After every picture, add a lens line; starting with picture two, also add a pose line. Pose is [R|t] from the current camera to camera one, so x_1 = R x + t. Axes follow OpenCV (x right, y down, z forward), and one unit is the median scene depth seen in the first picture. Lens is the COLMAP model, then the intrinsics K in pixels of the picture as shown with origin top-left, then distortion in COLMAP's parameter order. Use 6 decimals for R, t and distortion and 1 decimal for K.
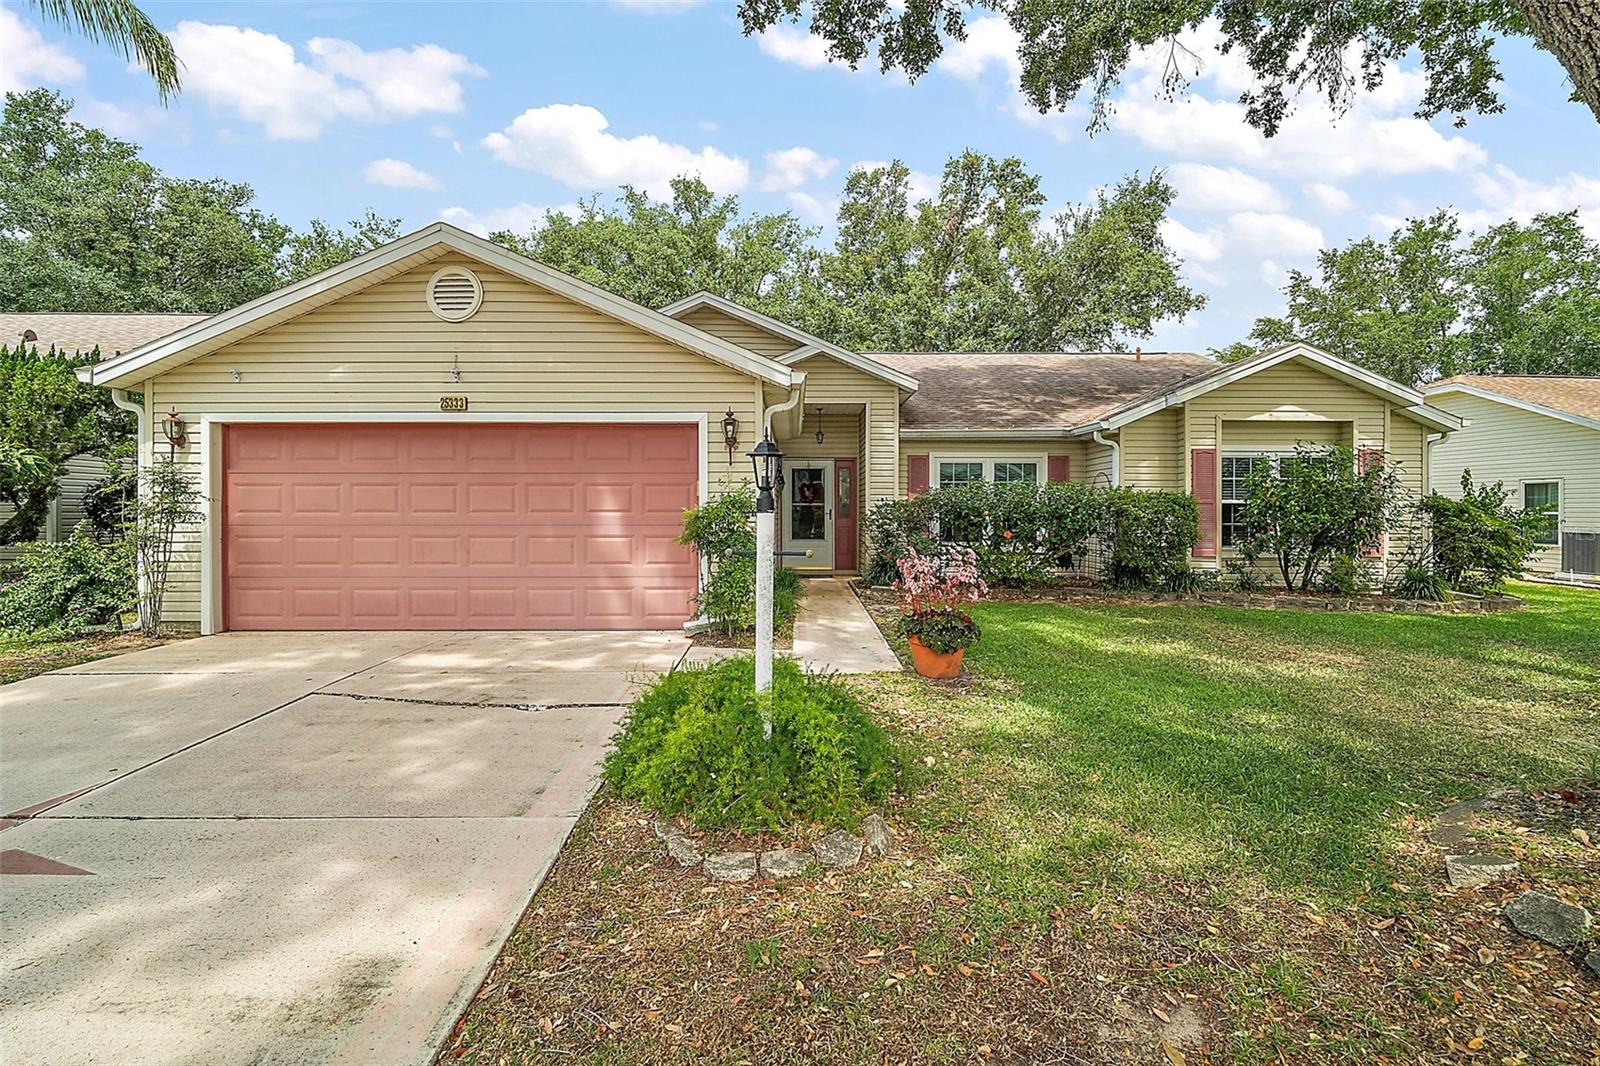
lens RADIAL K [[739.7, 0, 796.4], [0, 739.7, 531.1], [0, 0, 1]] dist [-0.008867, 0.000393]
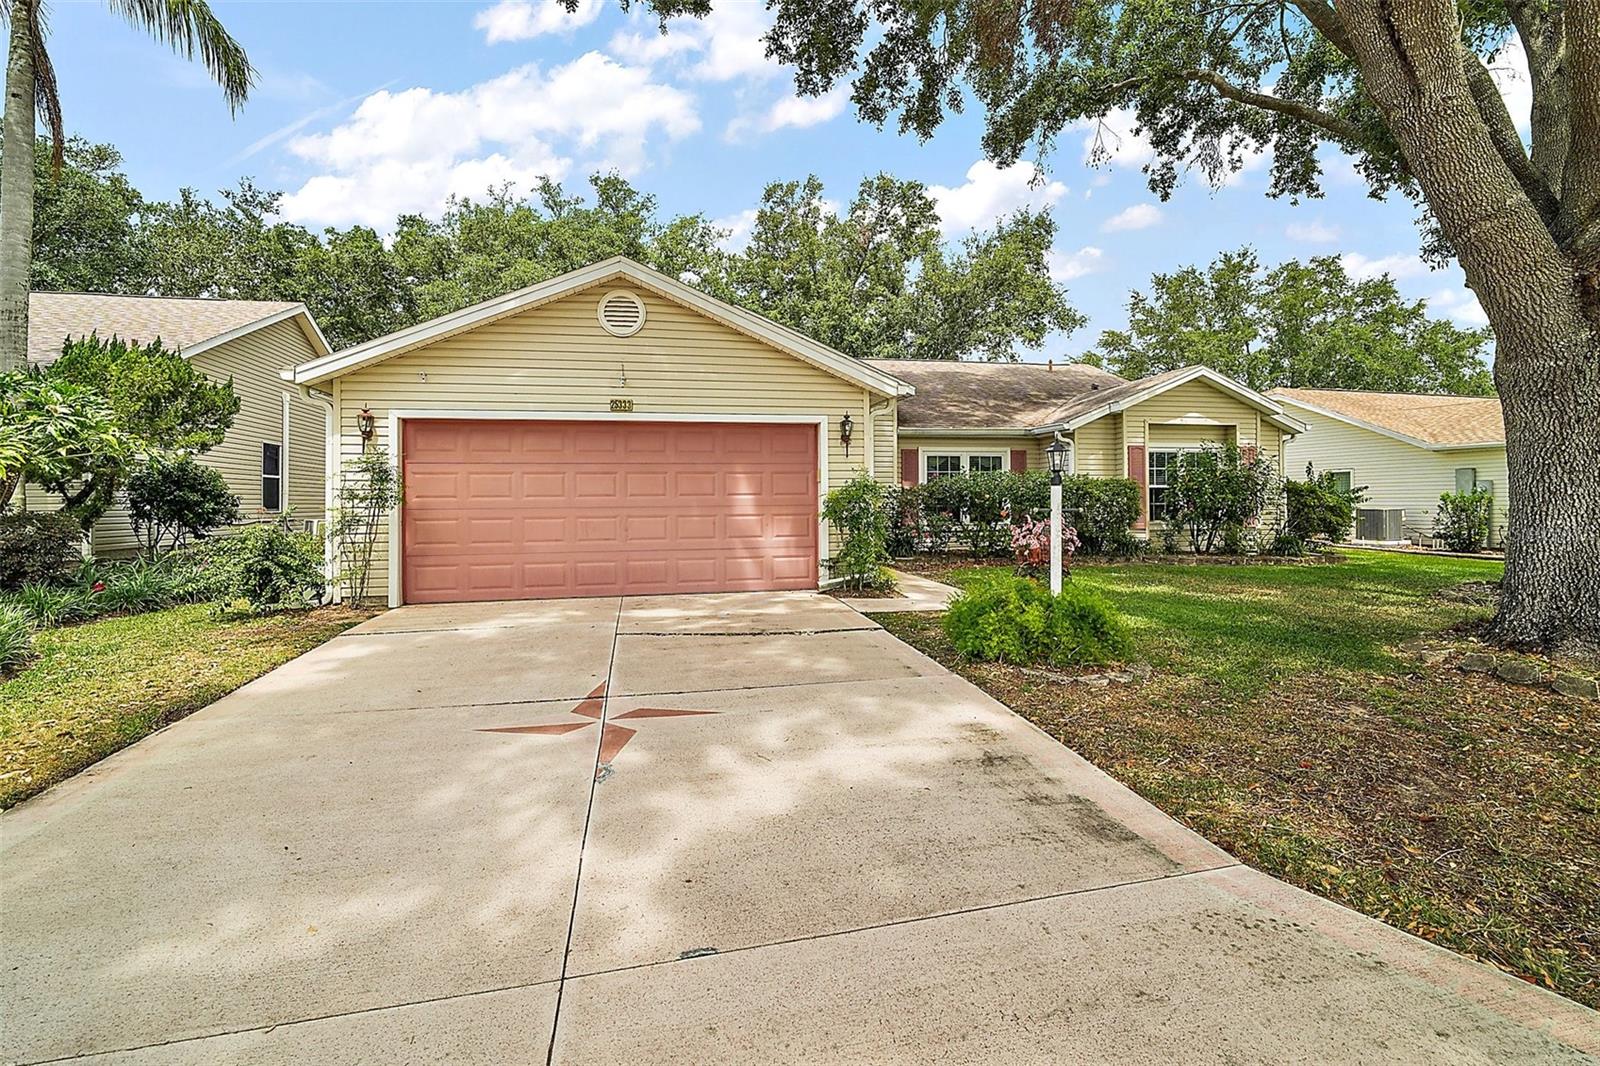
lens RADIAL K [[739.7, 0, 808.7], [0, 739.7, 520.0], [0, 0, 1]] dist [-0.008867, 0.000393]
pose [[0.979603, -0.014691, 0.200407, -0.248938], [0.015753, 0.999869, -0.003707, 0.013452], [-0.200326, 0.006789, 0.979706, -0.138995]]
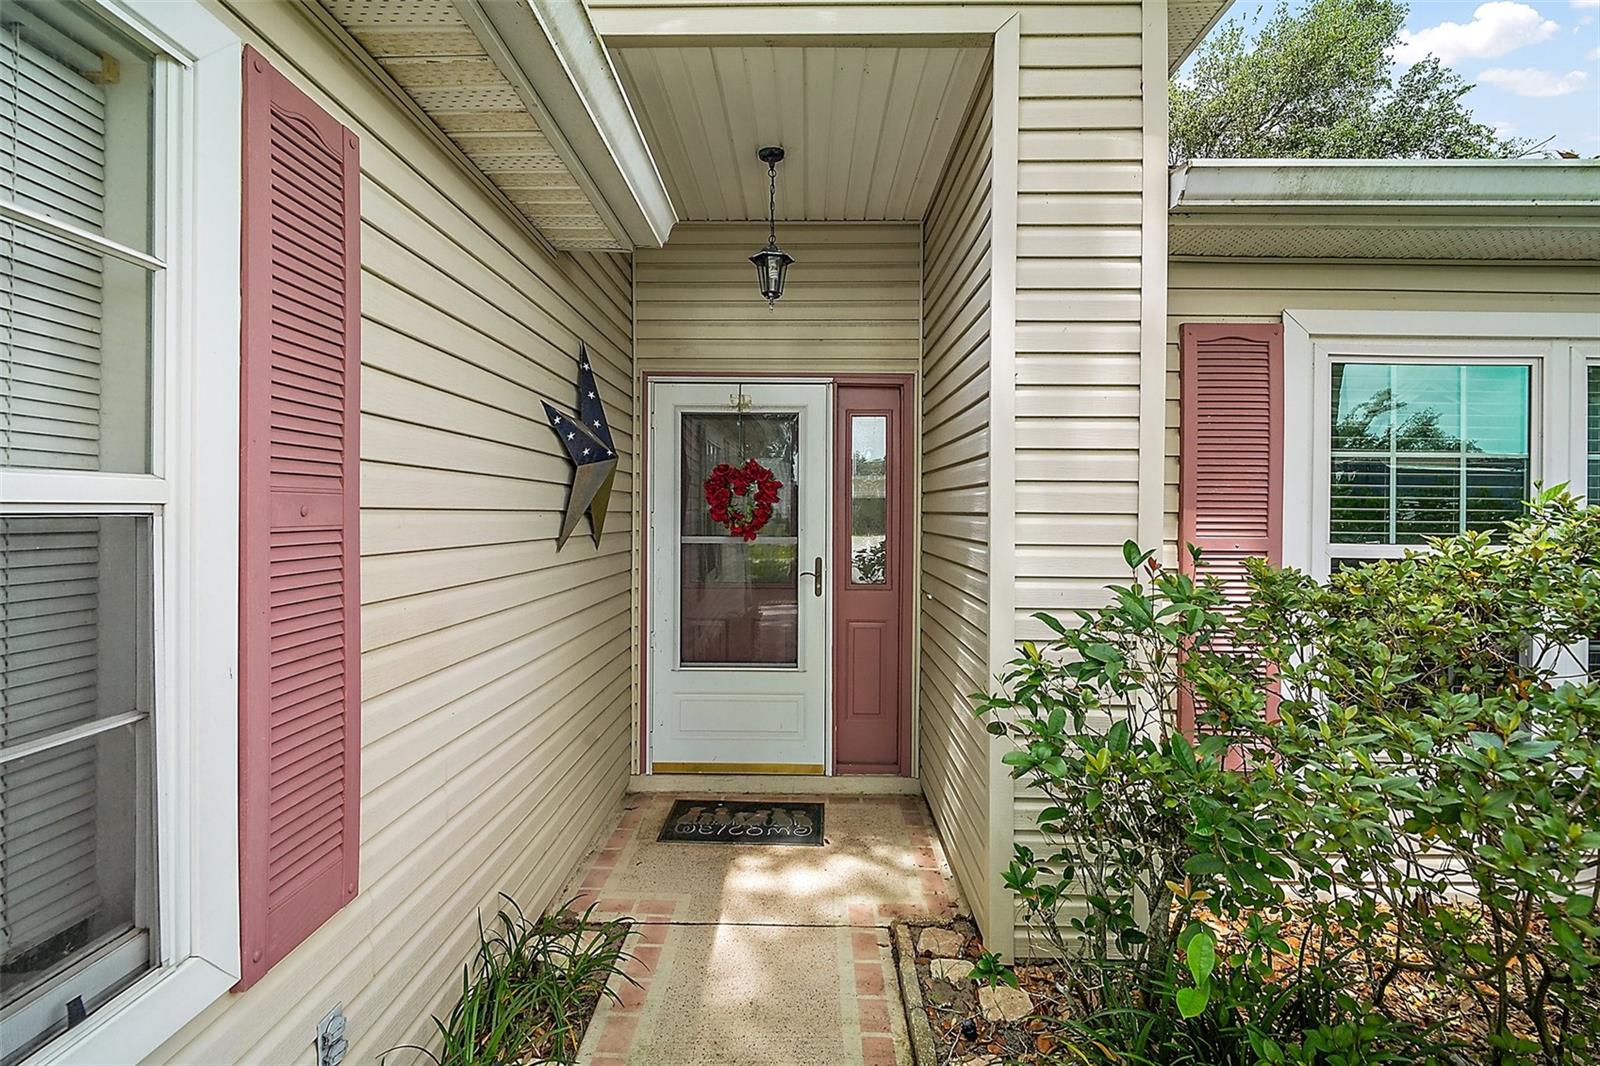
lens RADIAL K [[739.7, 0, 797.0], [0, 739.7, 525.7], [0, 0, 1]] dist [-0.008867, 0.000393]
pose [[0.999875, 0.003799, -0.015364, 0.048293], [-0.003776, 0.999992, 0.001541, -0.048629], [0.015370, -0.001483, 0.999881, 0.839074]]
